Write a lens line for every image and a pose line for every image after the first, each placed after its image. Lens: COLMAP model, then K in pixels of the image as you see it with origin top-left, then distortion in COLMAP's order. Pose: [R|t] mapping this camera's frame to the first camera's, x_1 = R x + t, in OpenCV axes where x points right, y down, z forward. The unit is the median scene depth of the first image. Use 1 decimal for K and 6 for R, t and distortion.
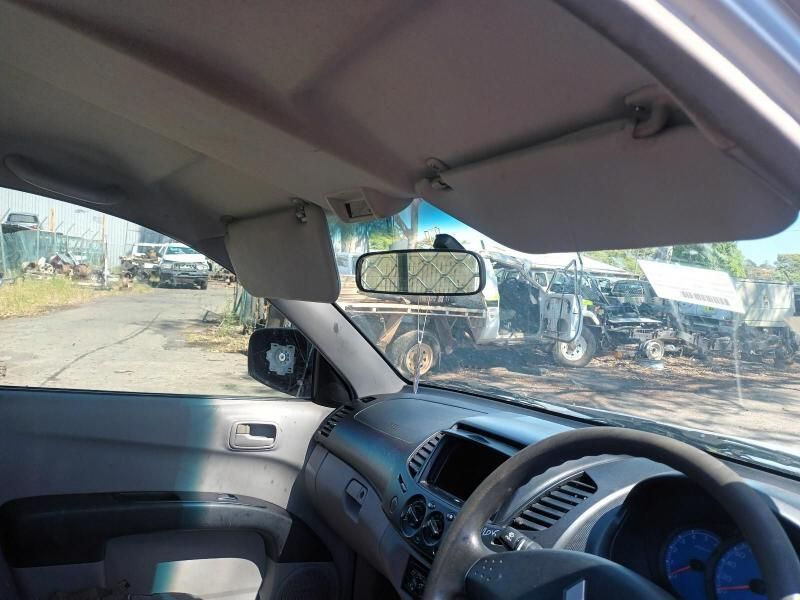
lens RADIAL K [[605.9, 0, 400.0], [0, 605.9, 300.0], [0, 0, 1]] dist [0.027262, -0.046092]
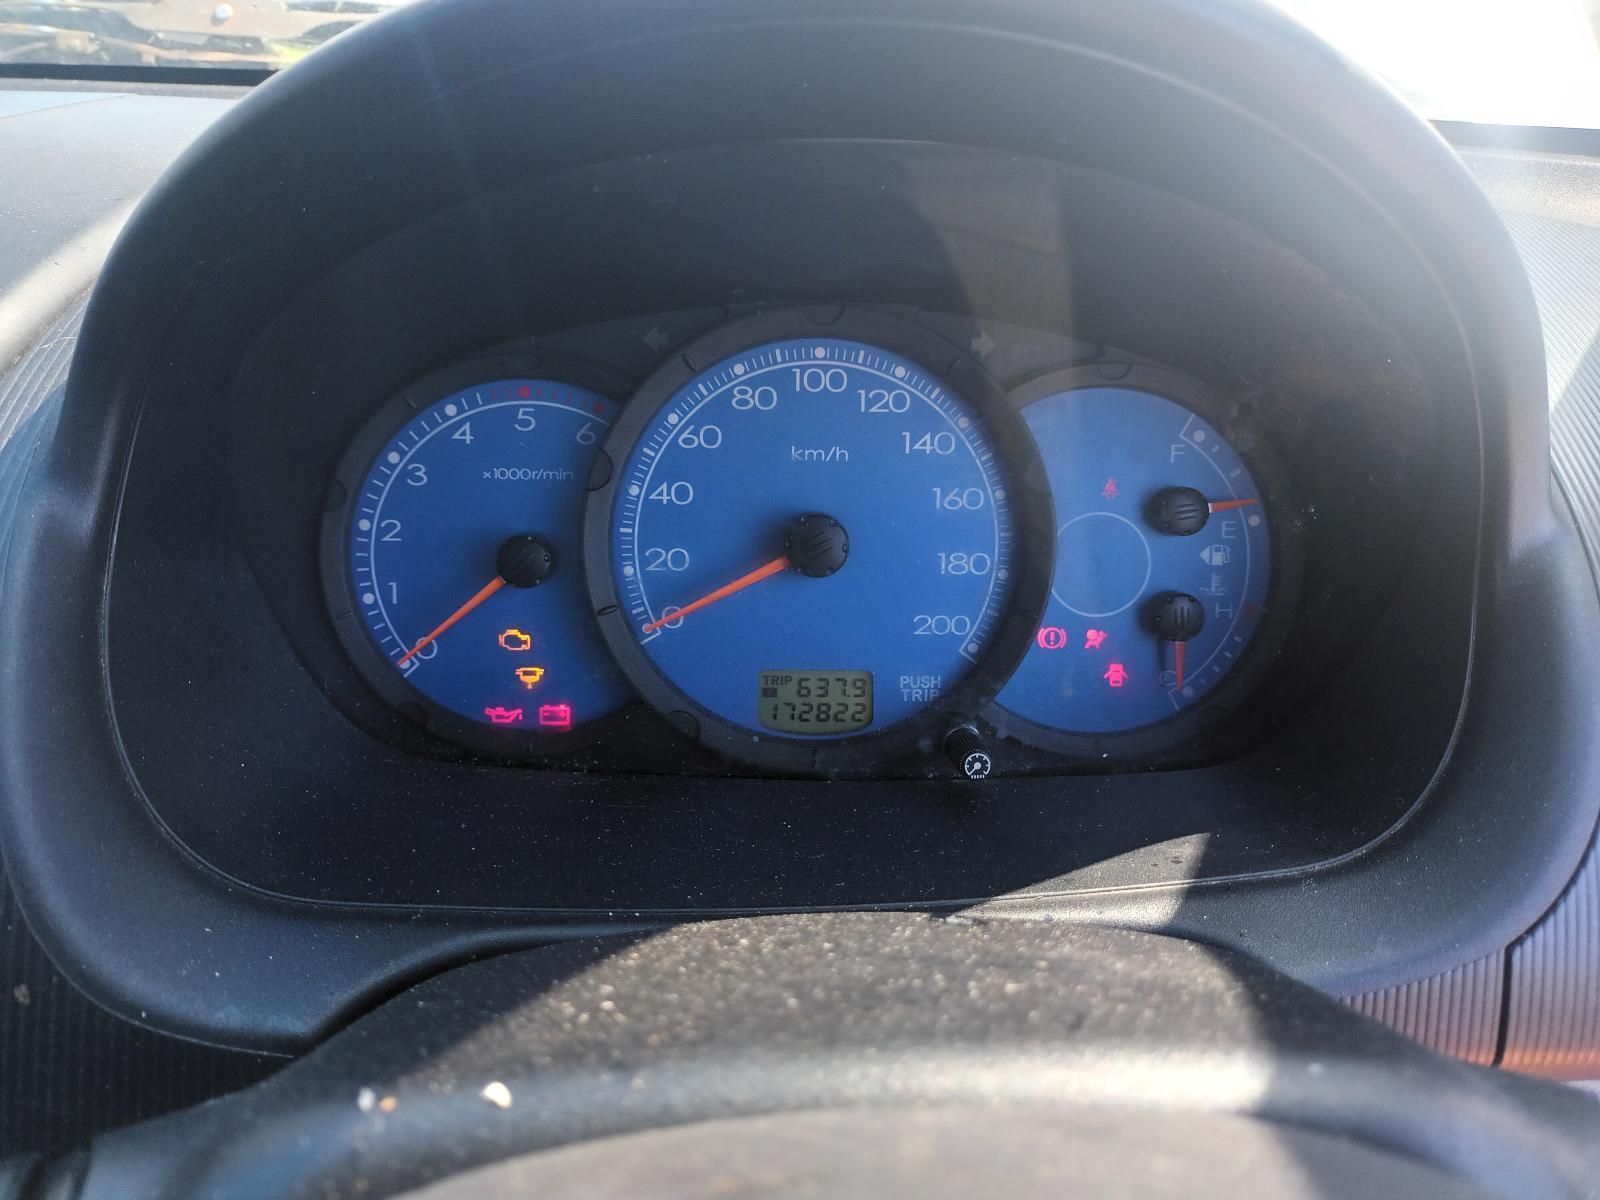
lens RADIAL K [[1274.4, 0, 800.0], [0, 1274.4, 600.0], [0, 0, 1]] dist [0.068757, -0.100976]
pose [[0.524826, -0.444744, 0.725783, 0.219526], [0.017766, 0.858186, 0.513031, 0.228929], [-0.851024, -0.256357, 0.458300, 0.716718]]
